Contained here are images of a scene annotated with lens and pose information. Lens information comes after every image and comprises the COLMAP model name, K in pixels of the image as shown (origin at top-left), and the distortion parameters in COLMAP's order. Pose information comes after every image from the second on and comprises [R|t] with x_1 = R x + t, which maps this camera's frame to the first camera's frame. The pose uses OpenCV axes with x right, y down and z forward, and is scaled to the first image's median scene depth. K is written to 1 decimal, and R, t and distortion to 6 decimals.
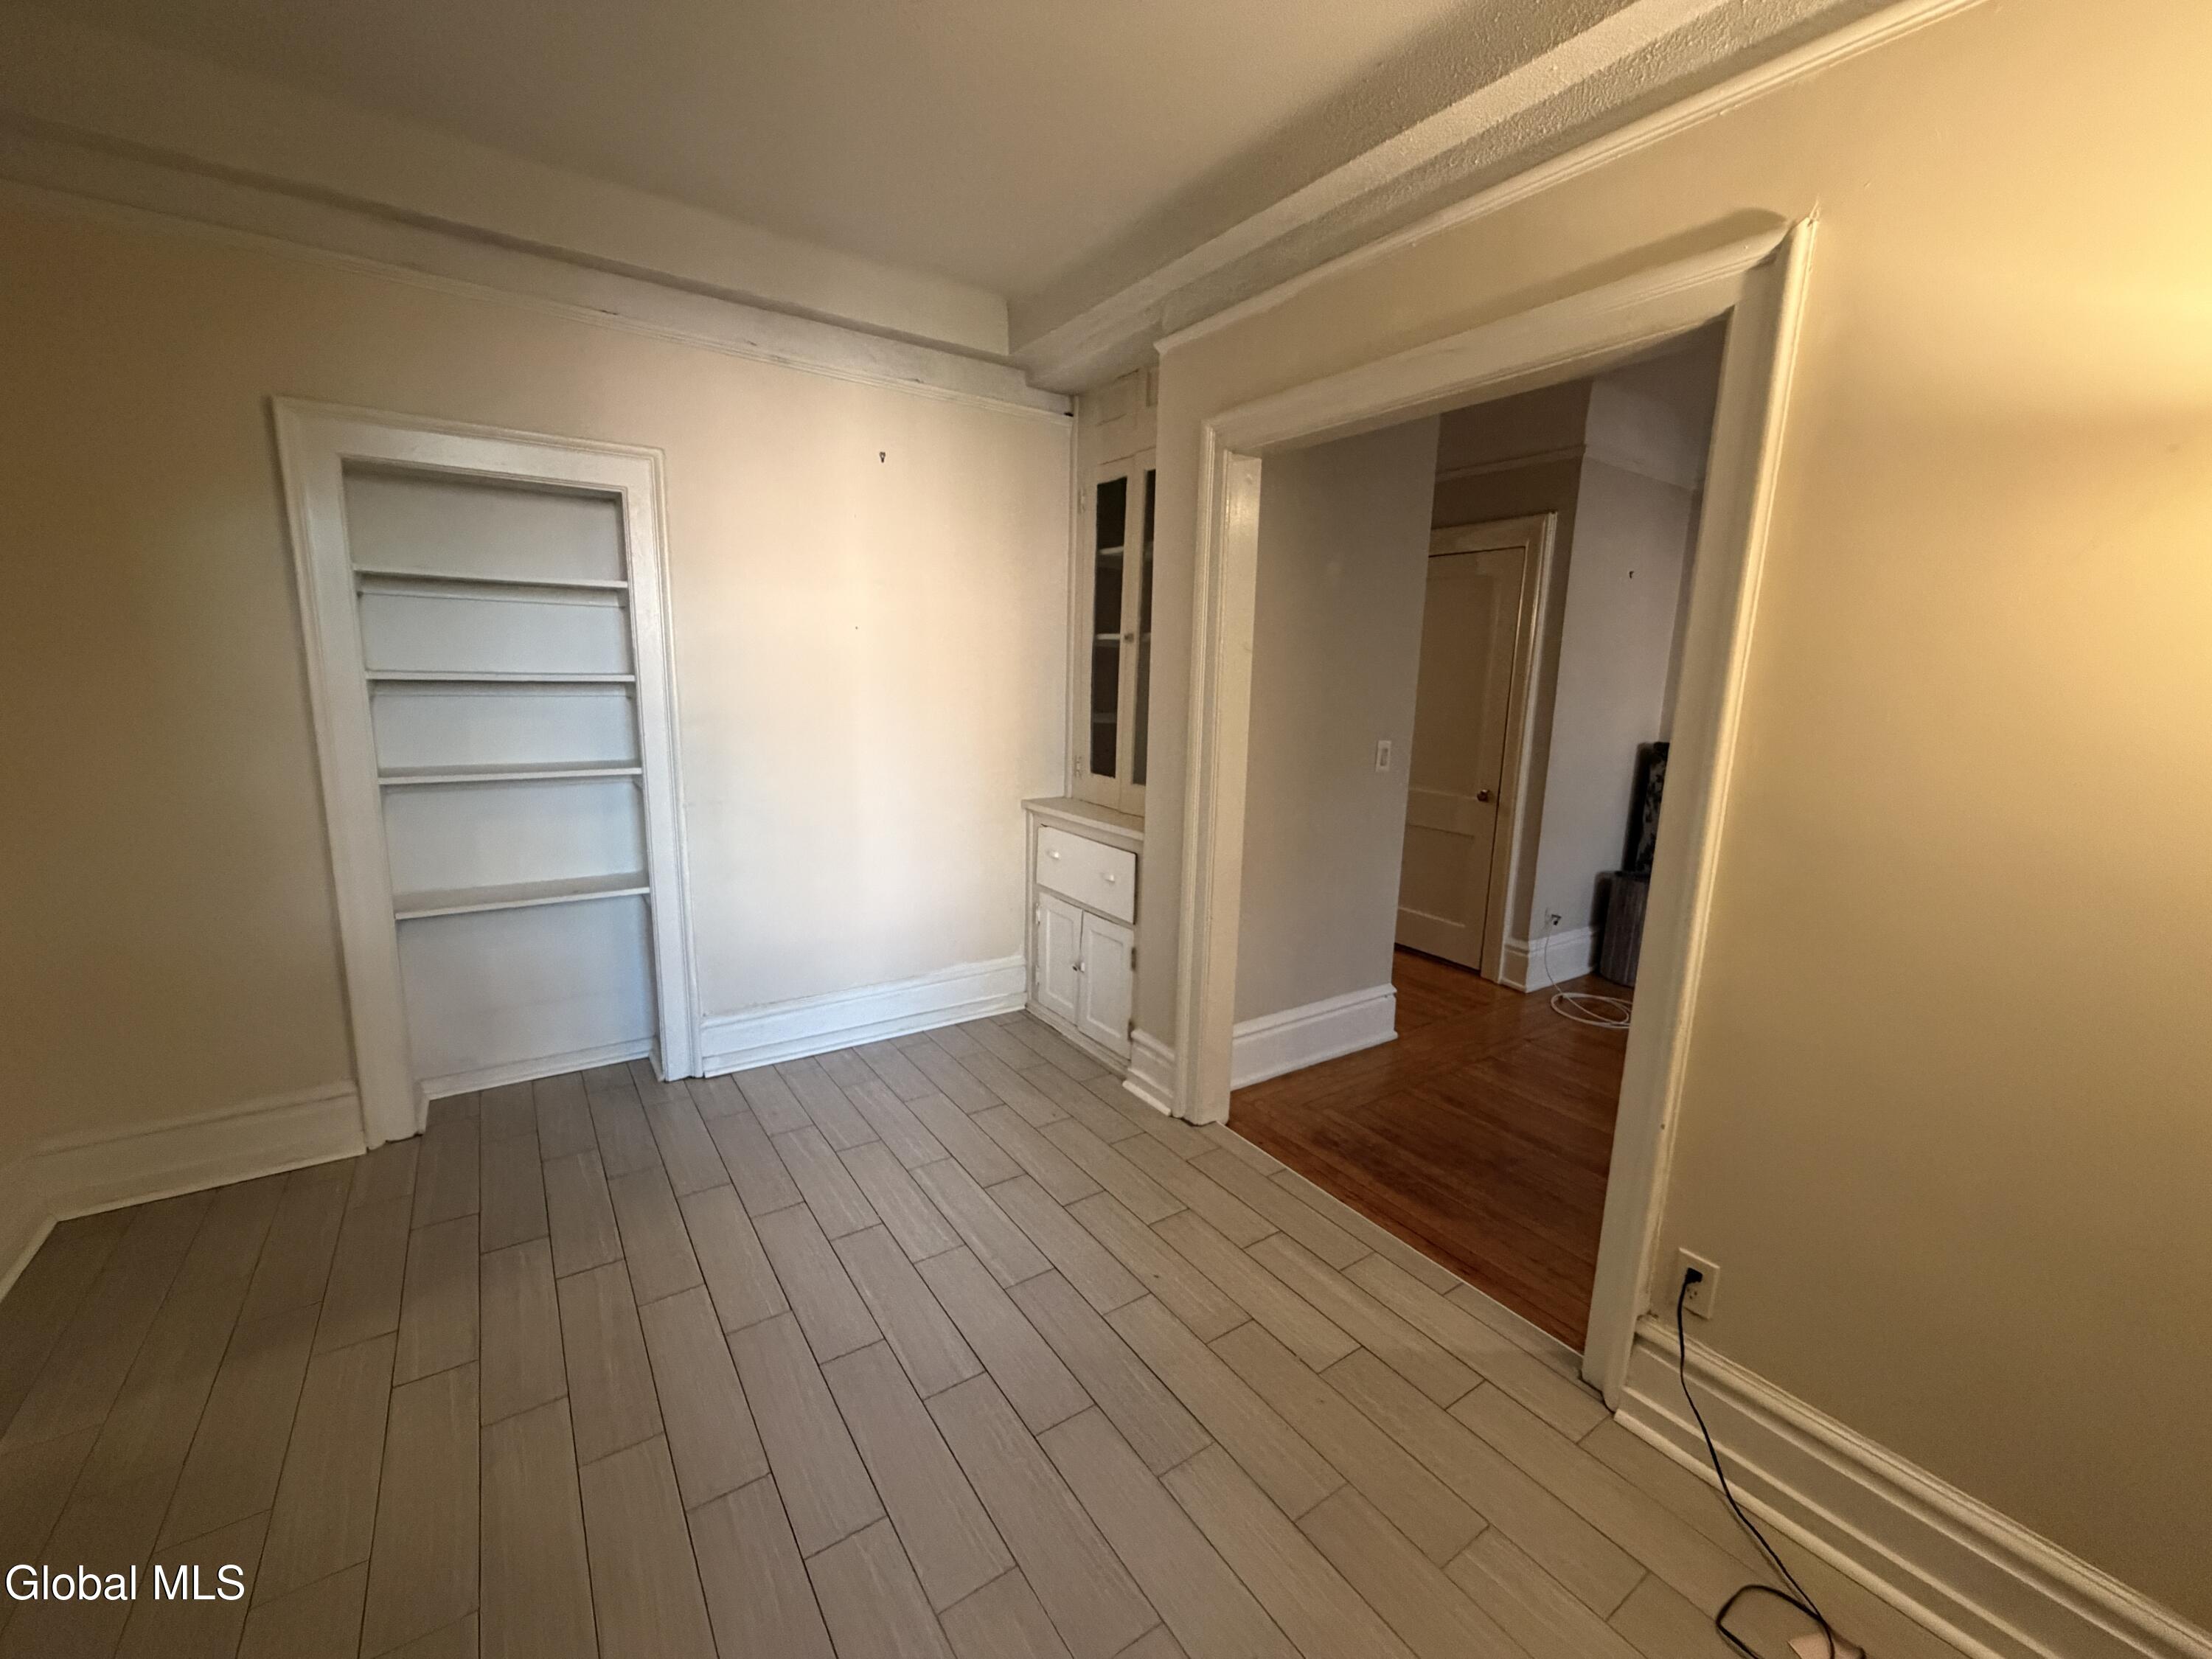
lens RADIAL K [[894.7, 0, 1106.0], [0, 894.7, 829.5], [0, 0, 1]] dist [0.001683, 0.000181]
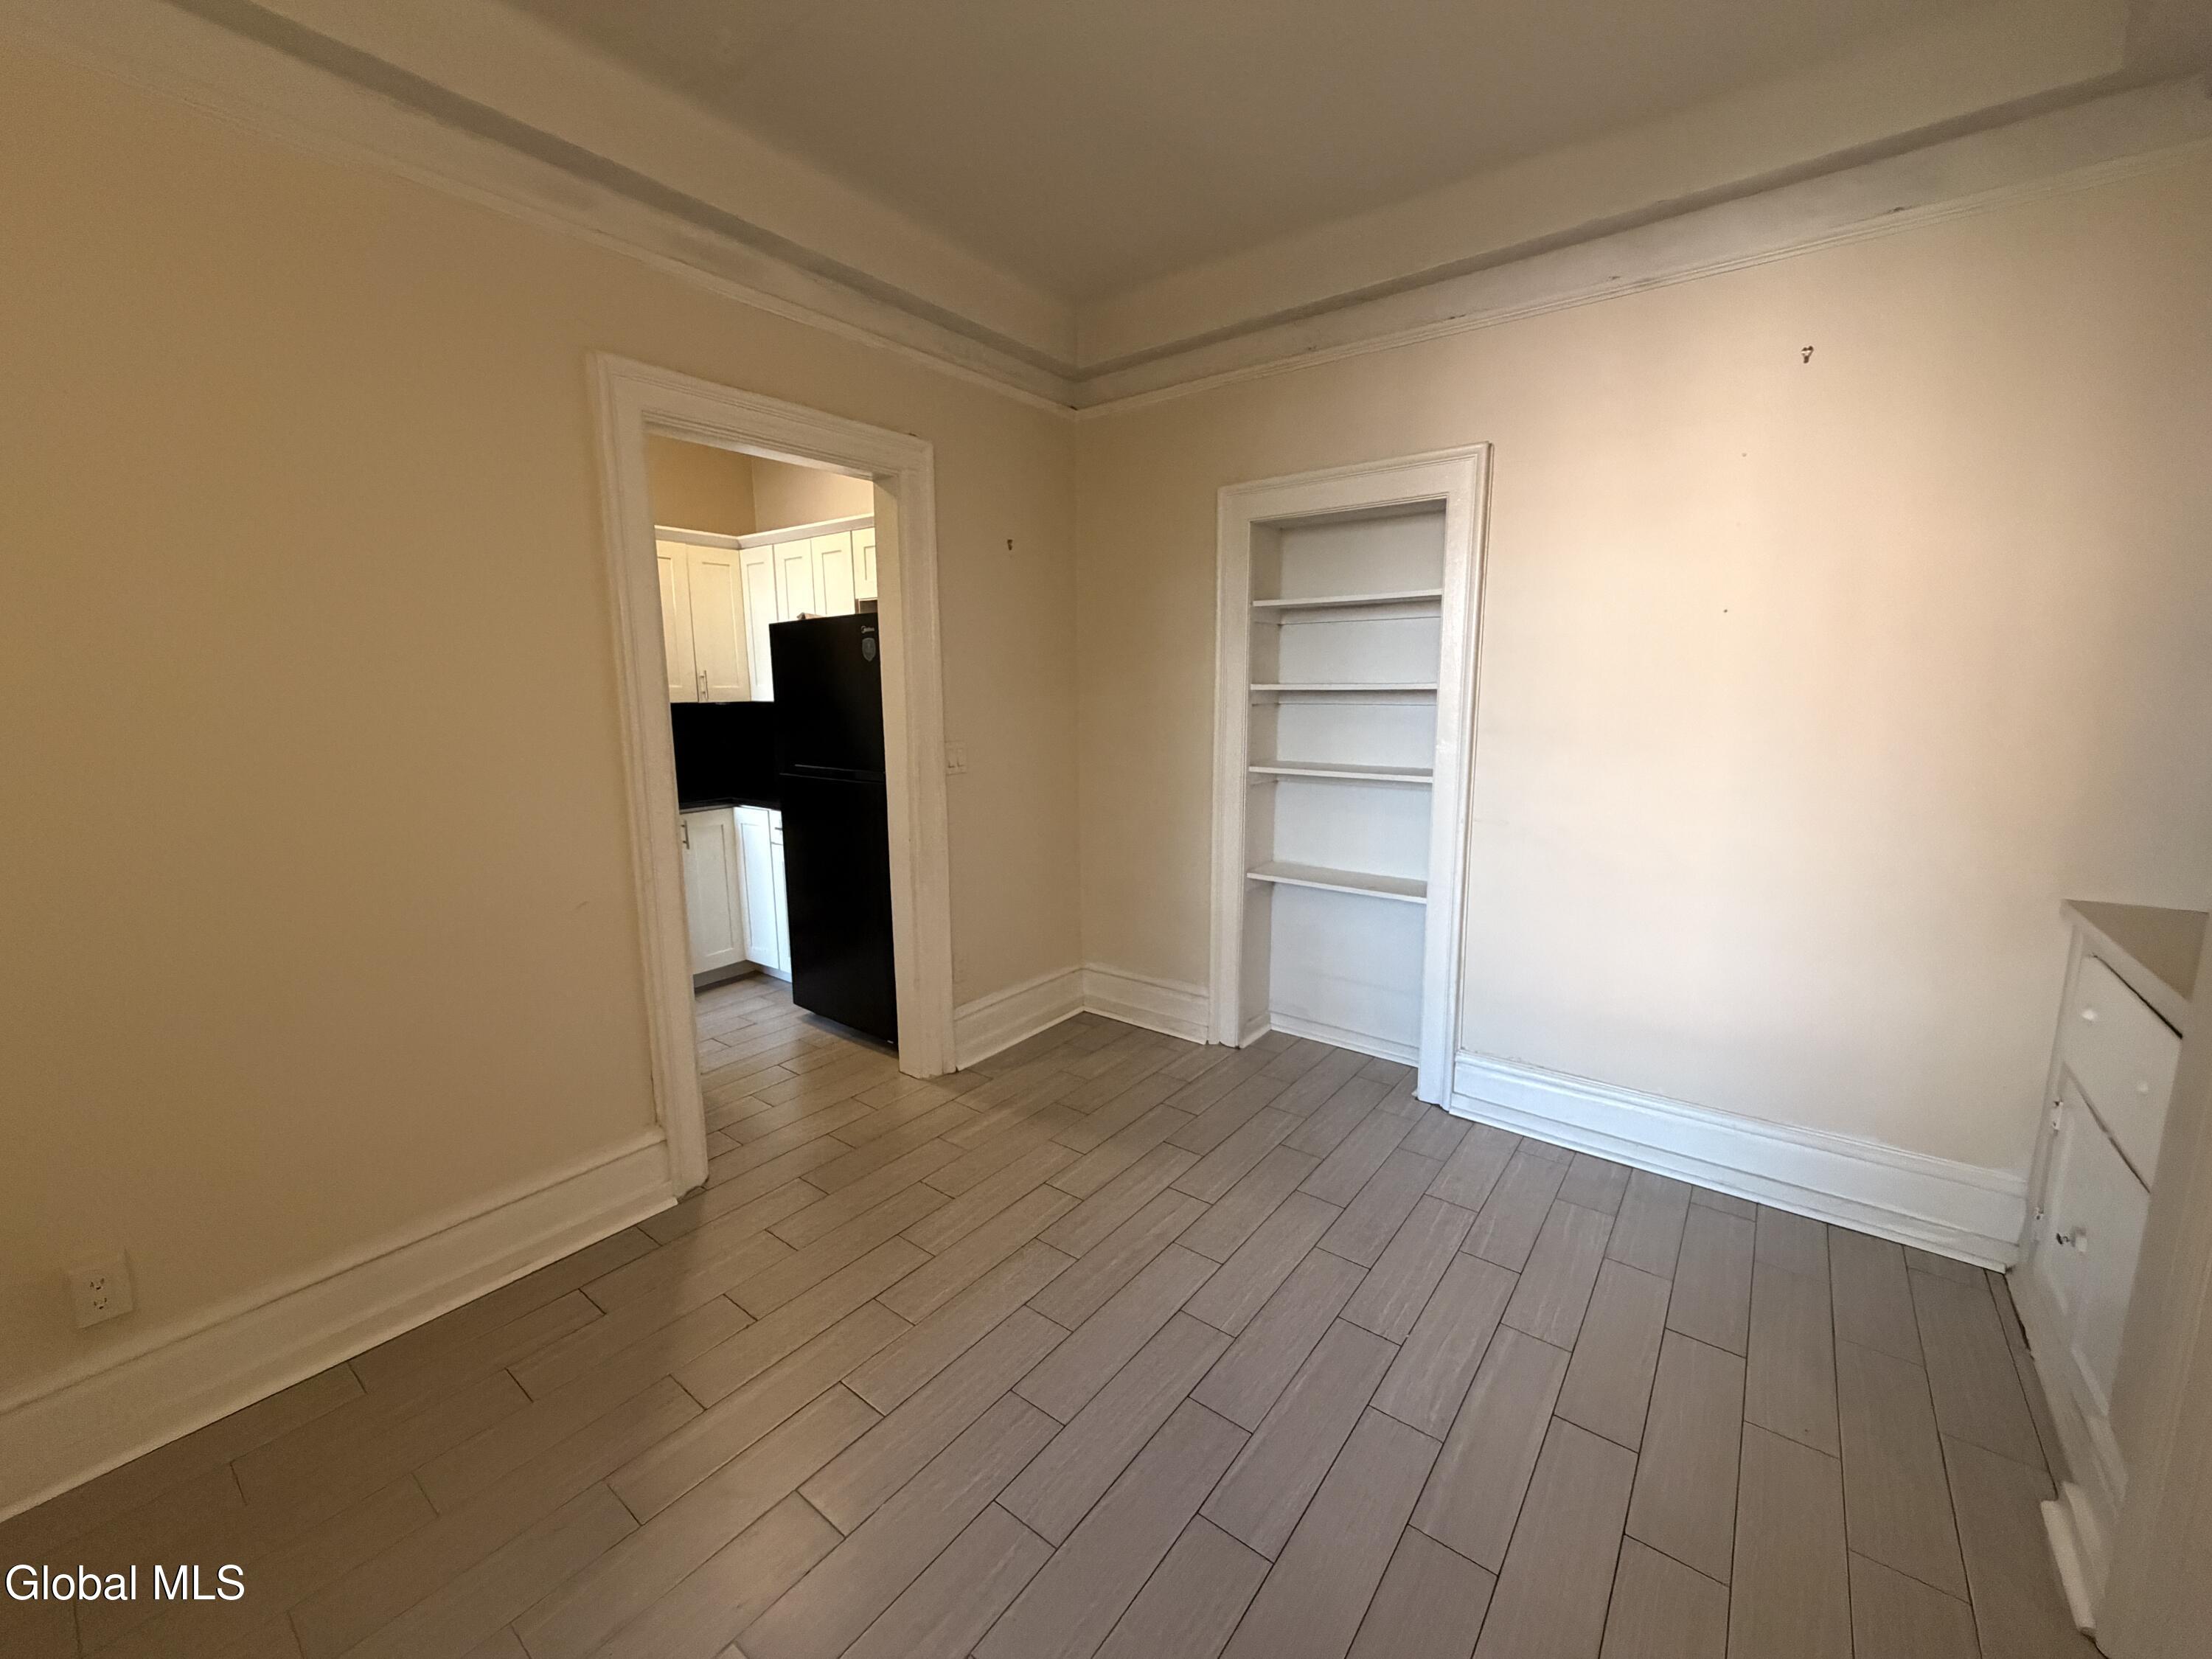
lens RADIAL K [[894.7, 0, 1106.0], [0, 894.7, 829.5], [0, 0, 1]] dist [0.001683, 0.000181]
pose [[0.296072, 0.129700, -0.946319, 0.318493], [-0.155602, 0.984053, 0.086189, -0.041648], [0.942406, 0.121731, 0.311532, 0.368064]]
